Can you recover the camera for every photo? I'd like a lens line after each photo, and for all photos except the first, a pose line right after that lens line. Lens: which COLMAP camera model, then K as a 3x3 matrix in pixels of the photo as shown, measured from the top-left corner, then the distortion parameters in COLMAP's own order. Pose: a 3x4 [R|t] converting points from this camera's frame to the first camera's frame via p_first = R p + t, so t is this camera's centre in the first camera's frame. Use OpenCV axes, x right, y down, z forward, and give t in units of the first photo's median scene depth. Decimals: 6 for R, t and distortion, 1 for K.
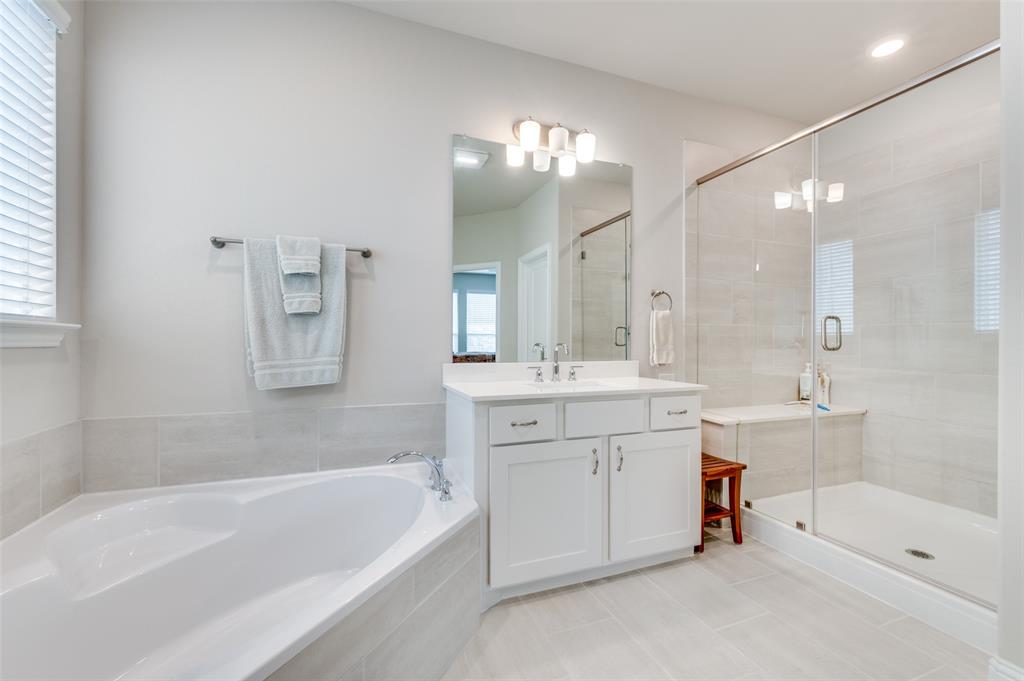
lens RADIAL K [[429.8, 0, 516.4], [0, 429.8, 341.2], [0, 0, 1]] dist [0.003623, 0.000285]
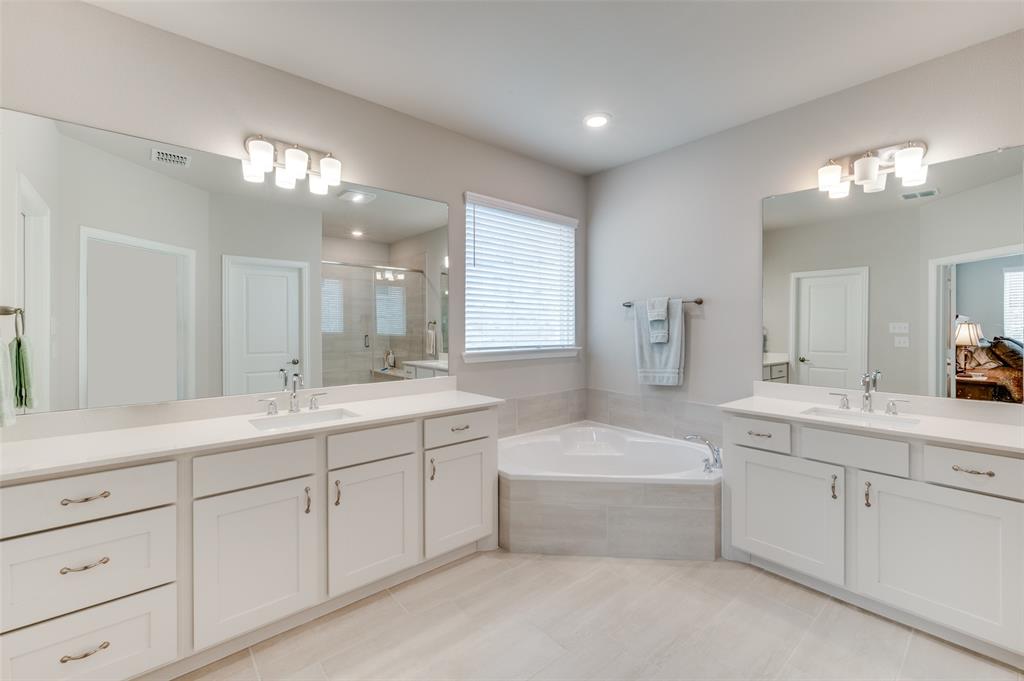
lens RADIAL K [[429.8, 0, 513.3], [0, 429.8, 333.9], [0, 0, 1]] dist [0.003623, 0.000285]
pose [[0.333648, 0.009894, -0.942646, 0.928992], [0.002459, 0.999932, 0.011365, -0.120068], [0.942694, -0.006109, 0.333602, -0.121698]]
